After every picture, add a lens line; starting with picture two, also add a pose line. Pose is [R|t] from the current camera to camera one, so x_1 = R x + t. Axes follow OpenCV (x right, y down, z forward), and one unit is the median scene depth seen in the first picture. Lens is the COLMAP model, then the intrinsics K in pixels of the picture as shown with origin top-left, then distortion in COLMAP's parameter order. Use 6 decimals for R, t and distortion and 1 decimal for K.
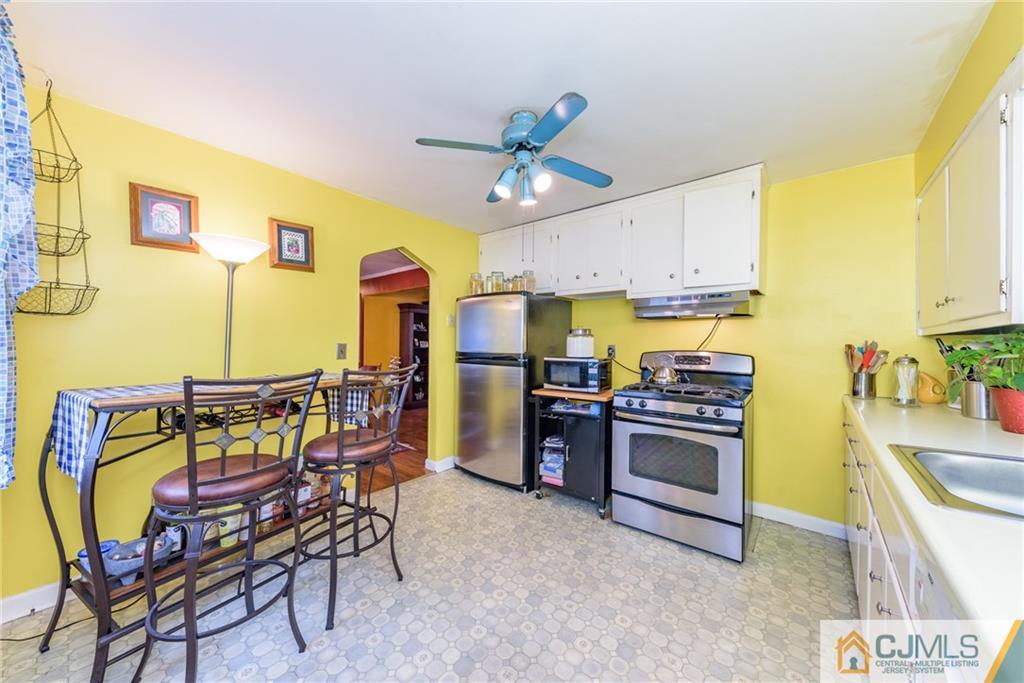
lens RADIAL K [[354.4, 0, 519.4], [0, 354.4, 343.7], [0, 0, 1]] dist [0.004598, -0.001184]
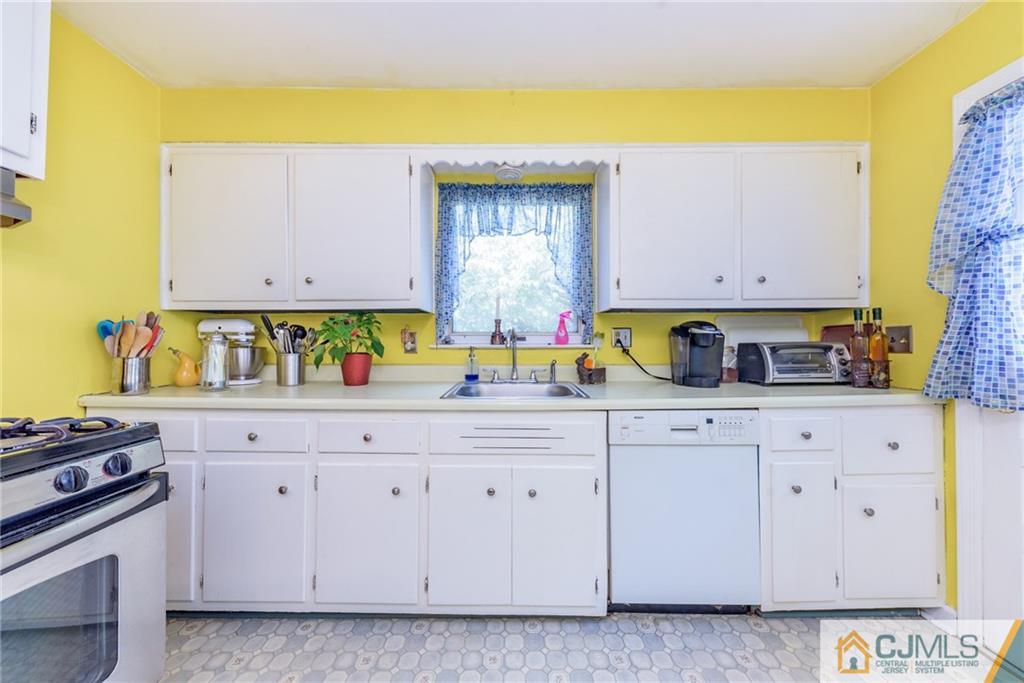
lens RADIAL K [[378.0, 0, 504.4], [0, 378.0, 341.9], [0, 0, 1]] dist [0.012033, -0.000111]
pose [[-0.629446, -0.004125, 0.777033, -0.050383], [-0.008443, 0.999963, -0.001531, 0.035130], [-0.776998, -0.007525, -0.629458, 0.677993]]
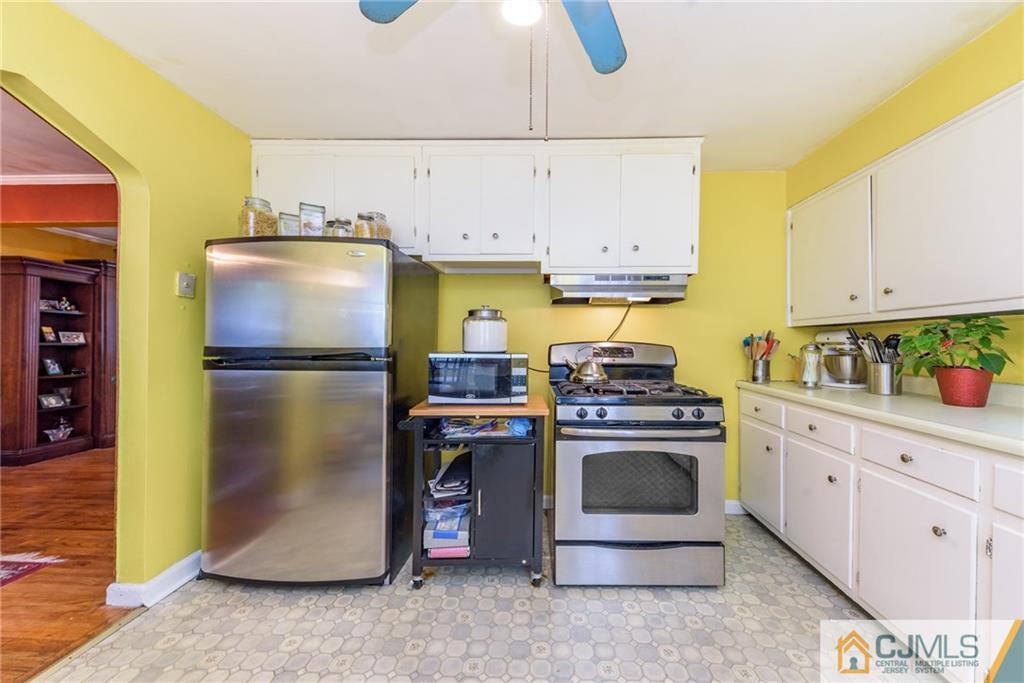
lens RADIAL K [[354.4, 0, 547.2], [0, 354.4, 341.1], [0, 0, 1]] dist [0.004598, -0.001184]
pose [[0.775026, 0.002000, 0.631927, -0.170032], [-0.000796, 0.999997, -0.002188, 0.020159], [-0.631929, 0.001193, 0.775025, 0.424247]]
